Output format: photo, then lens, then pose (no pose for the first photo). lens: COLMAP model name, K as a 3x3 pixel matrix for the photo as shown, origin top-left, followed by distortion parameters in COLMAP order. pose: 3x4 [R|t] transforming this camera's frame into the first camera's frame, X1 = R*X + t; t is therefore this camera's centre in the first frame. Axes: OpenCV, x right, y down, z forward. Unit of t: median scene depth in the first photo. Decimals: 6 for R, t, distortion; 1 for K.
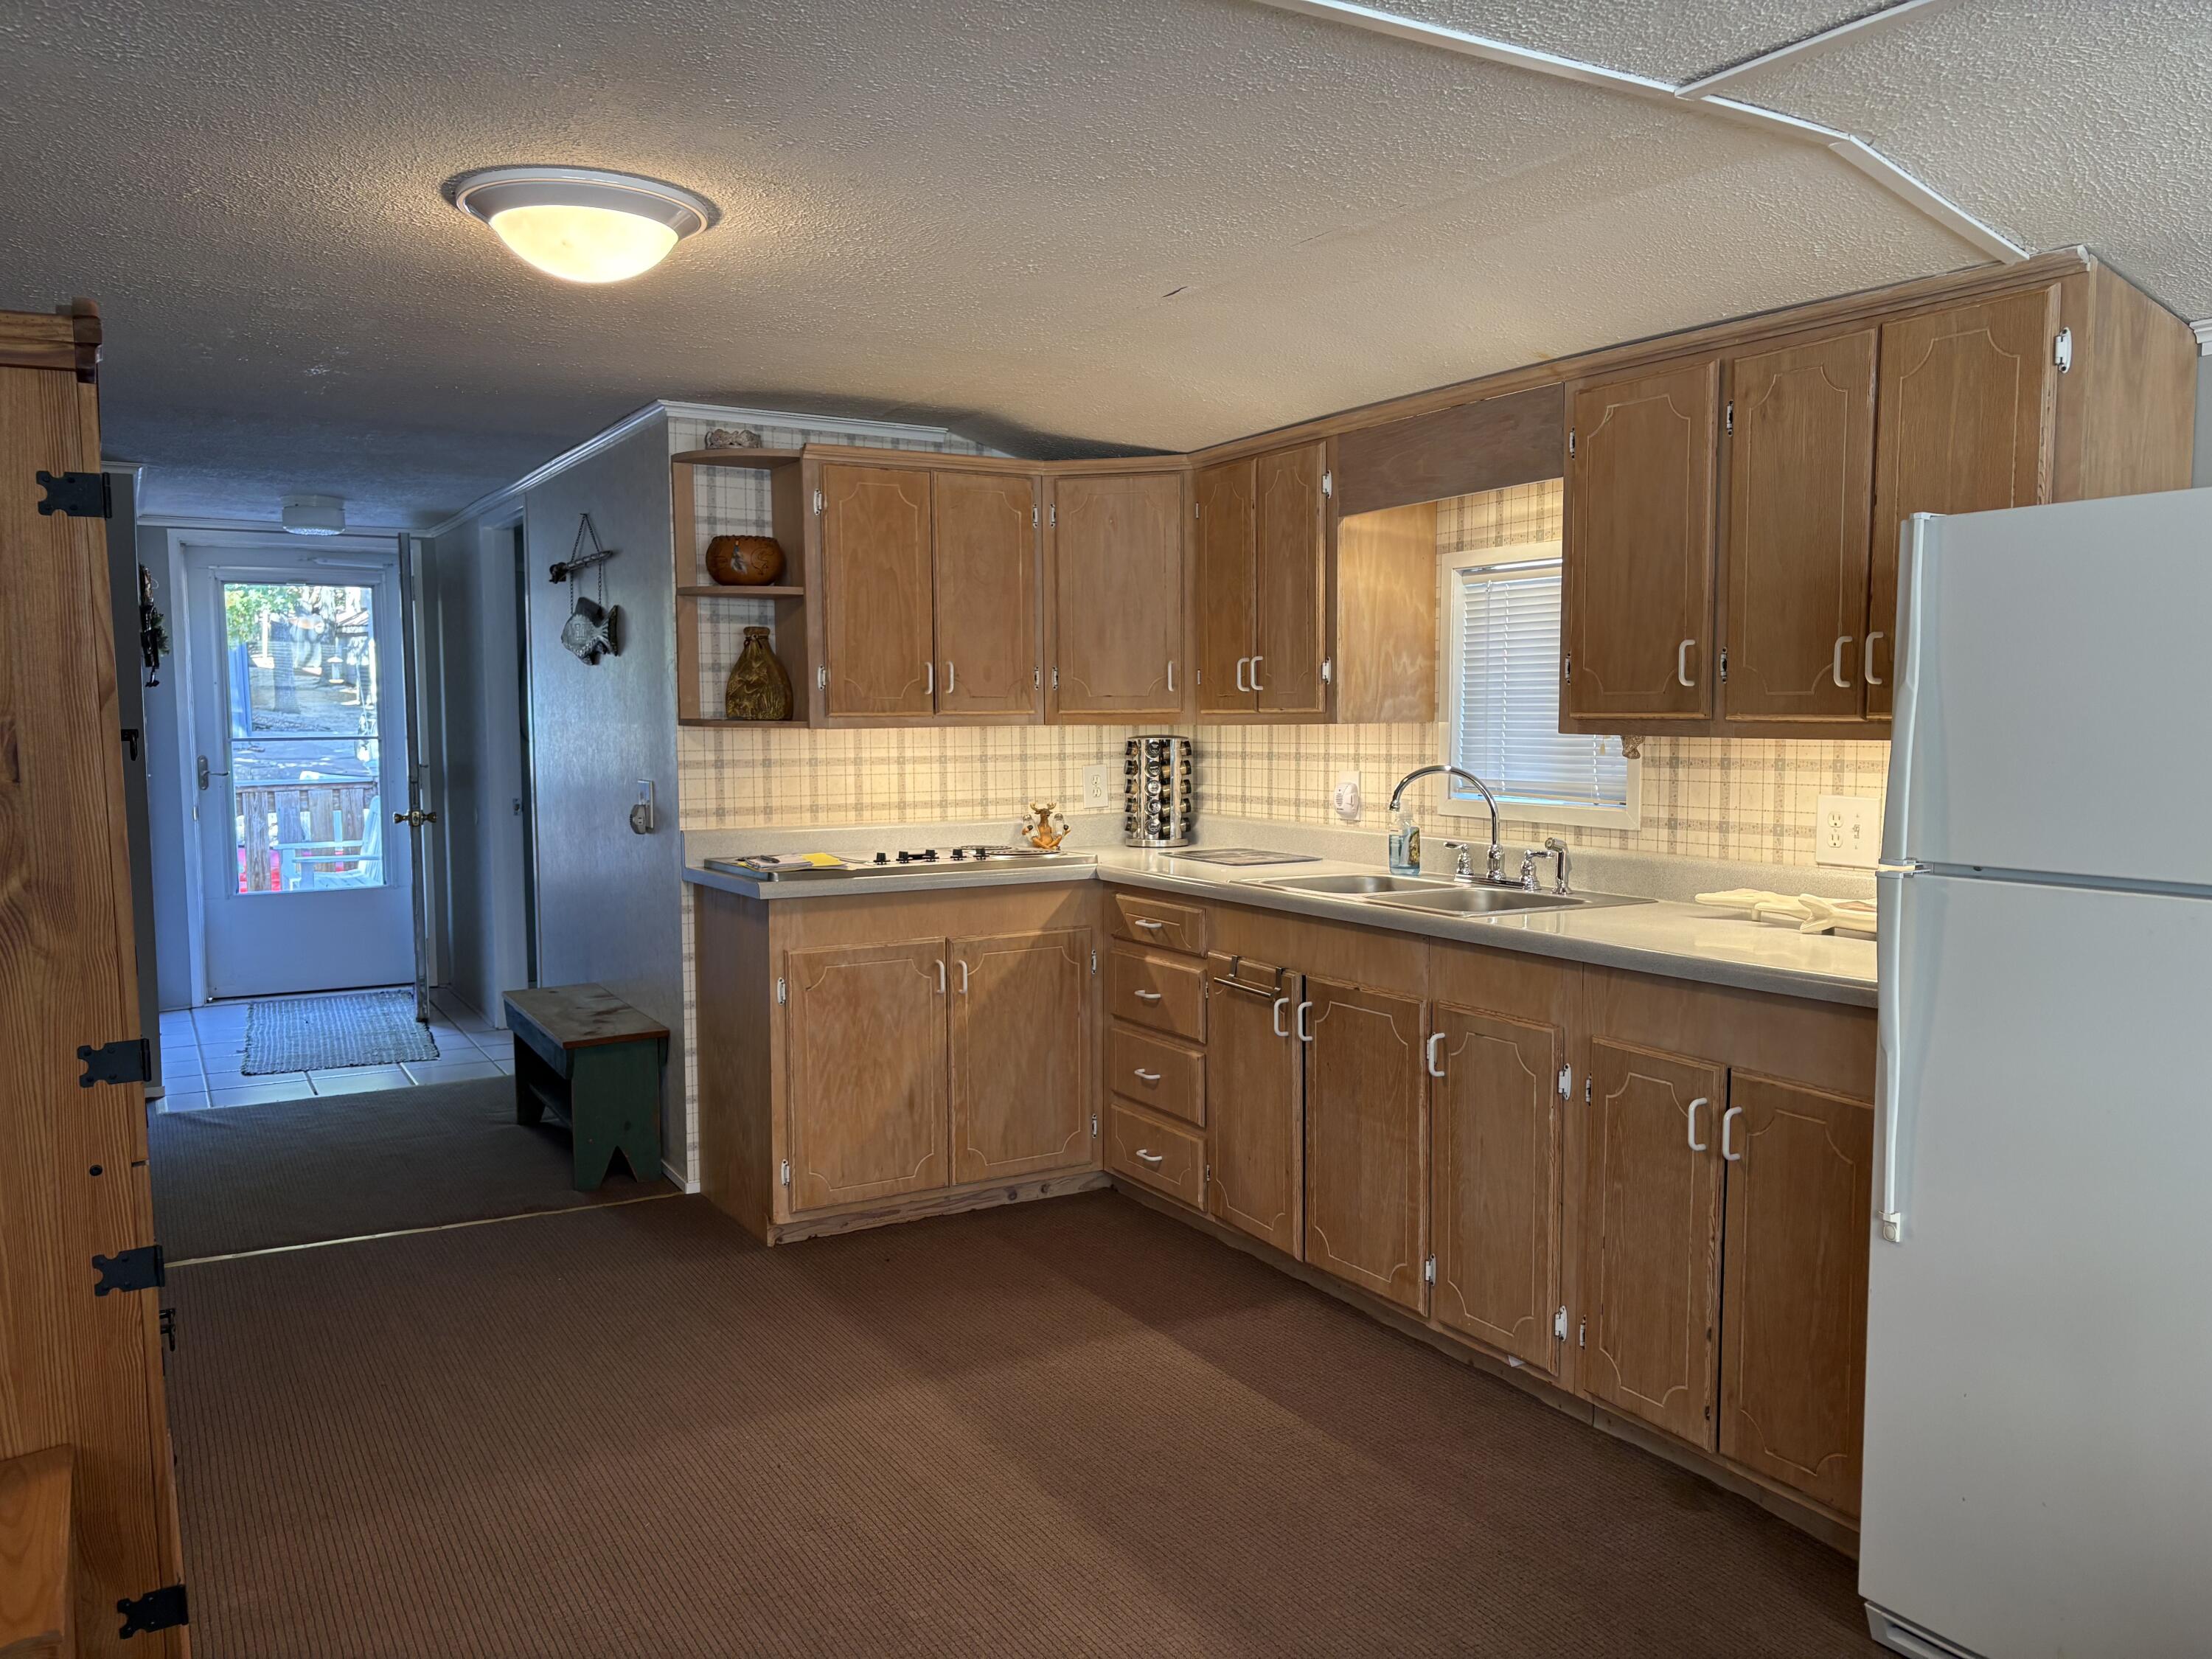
lens RADIAL K [[1664.9, 0, 1131.5], [0, 1664.9, 855.9], [0, 0, 1]] dist [0.114082, -0.245759]
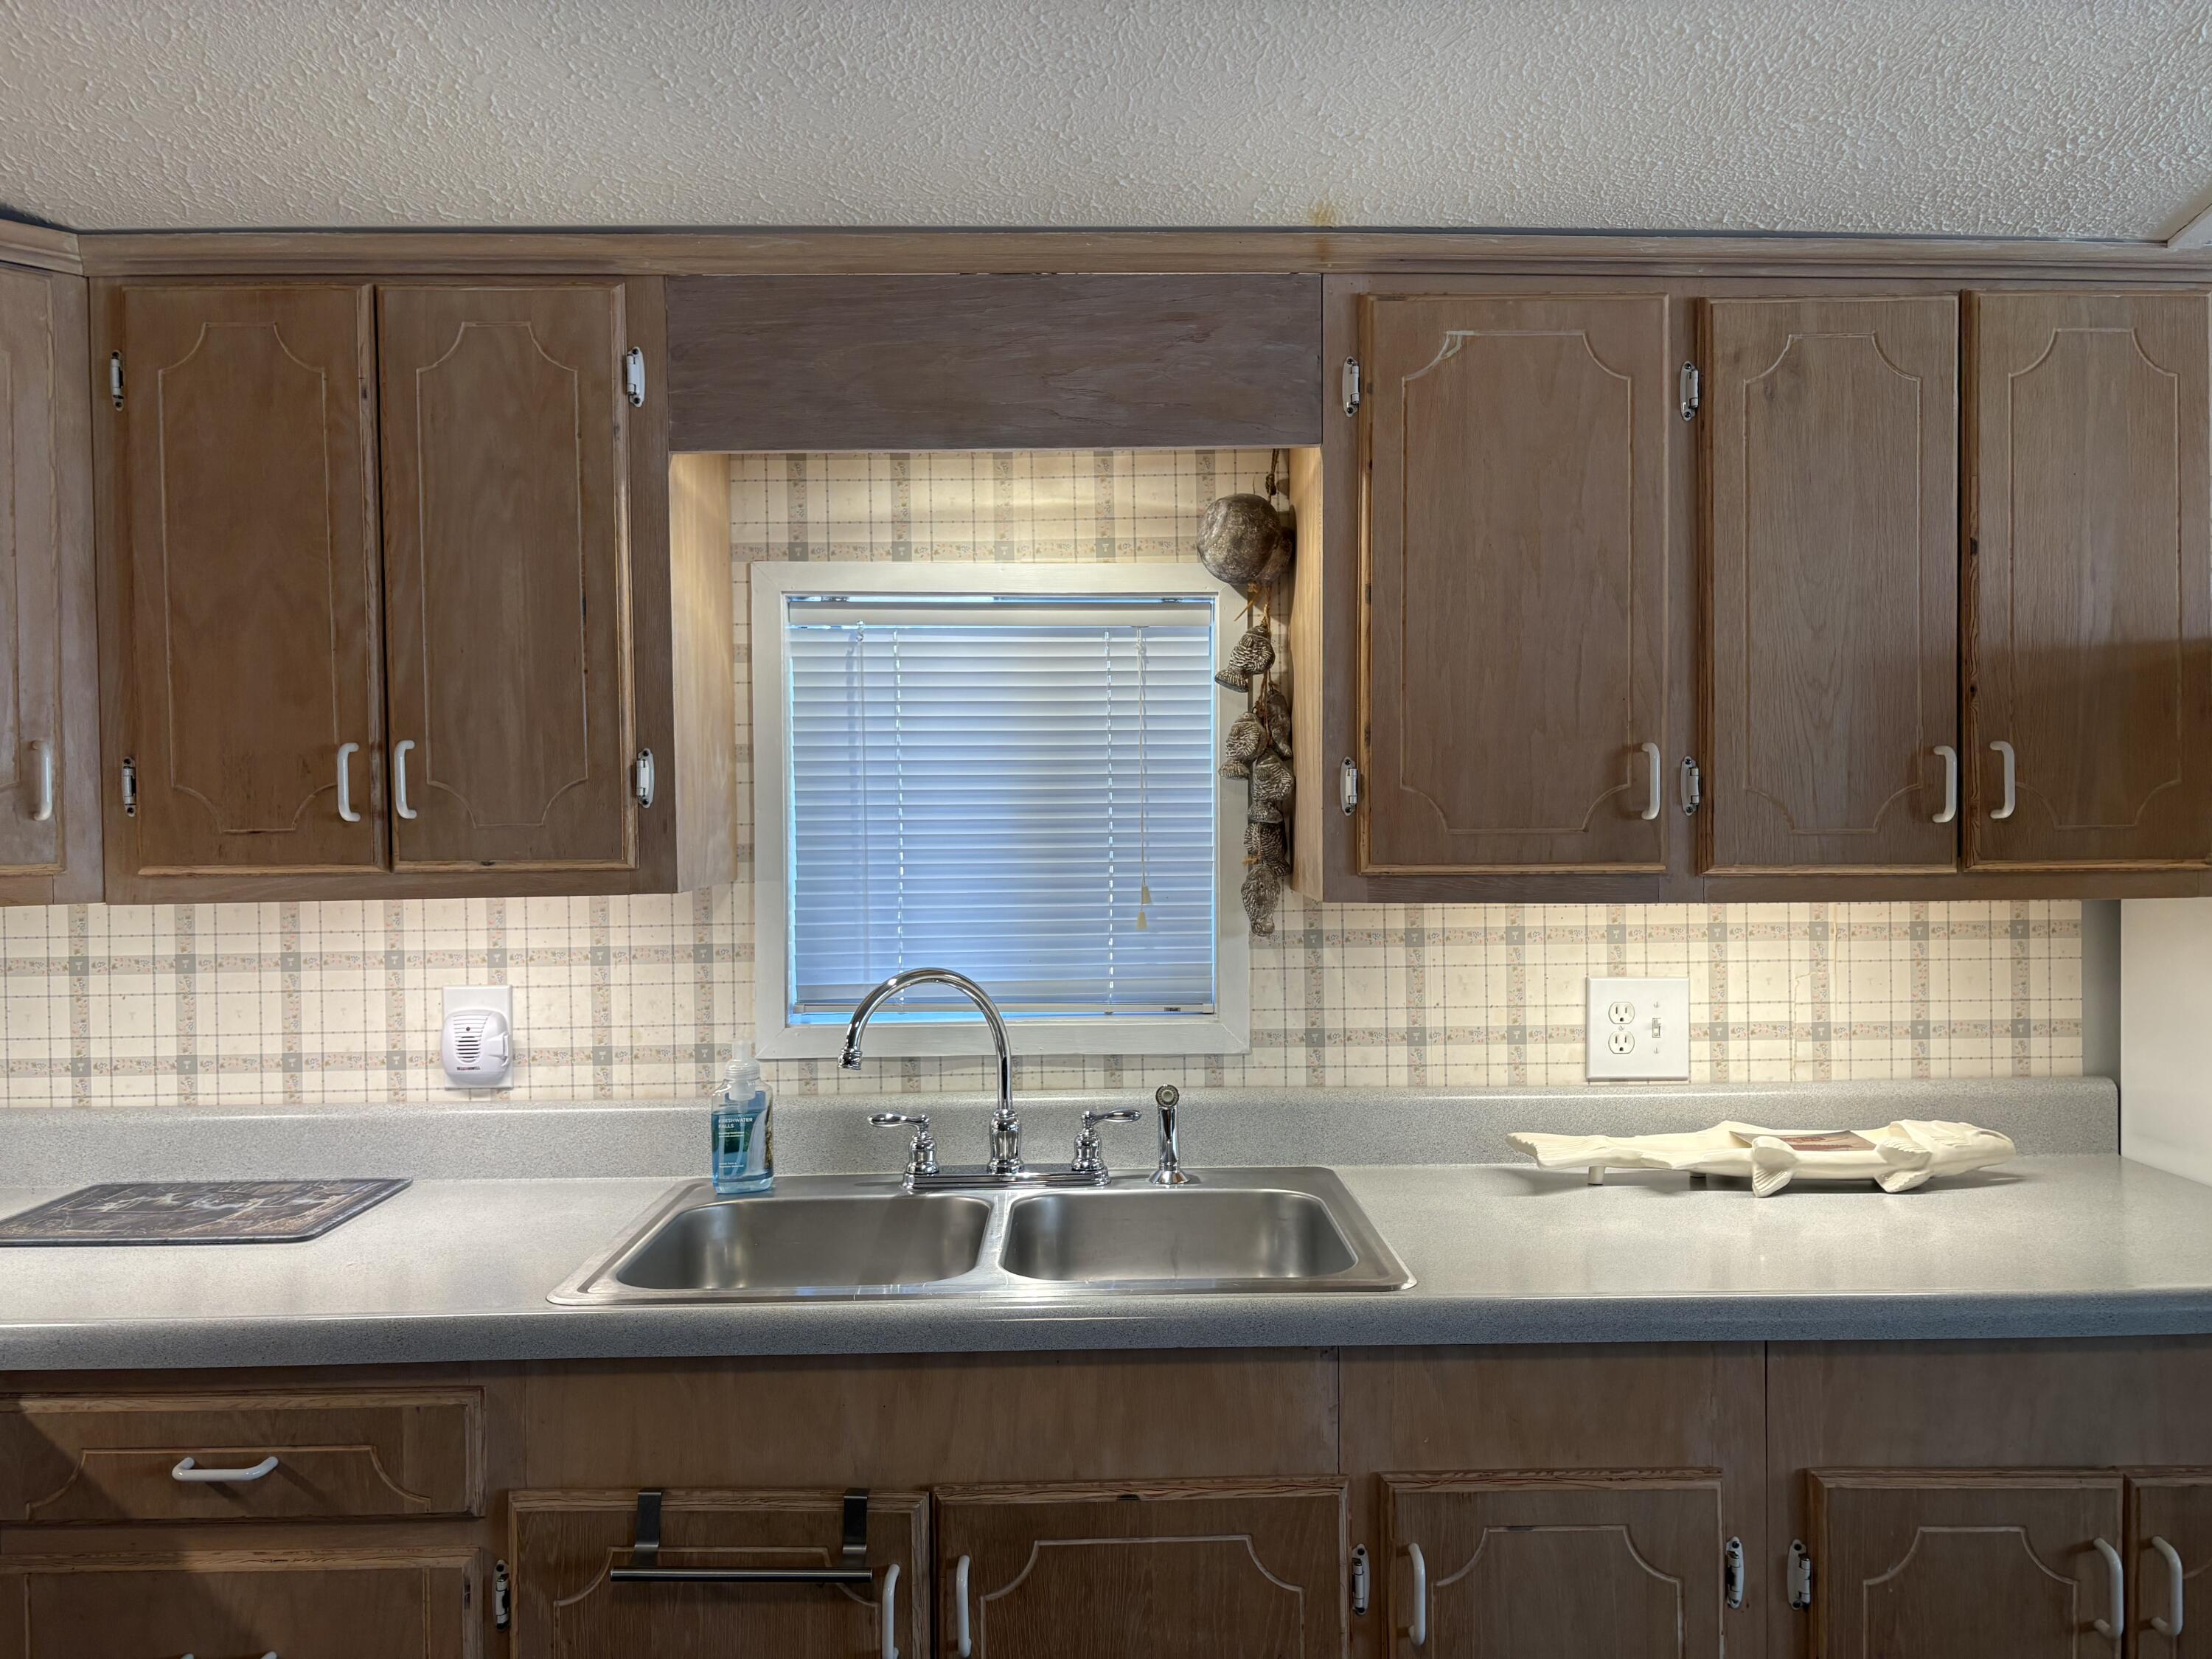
lens RADIAL K [[1659.2, 0, 1108.8], [0, 1659.2, 836.7], [0, 0, 1]] dist [0.059294, -0.052628]
pose [[0.495424, -0.011678, 0.868573, -0.232248], [0.082012, 0.996072, -0.033386, -0.074258], [-0.864771, 0.087774, 0.494436, 0.714440]]
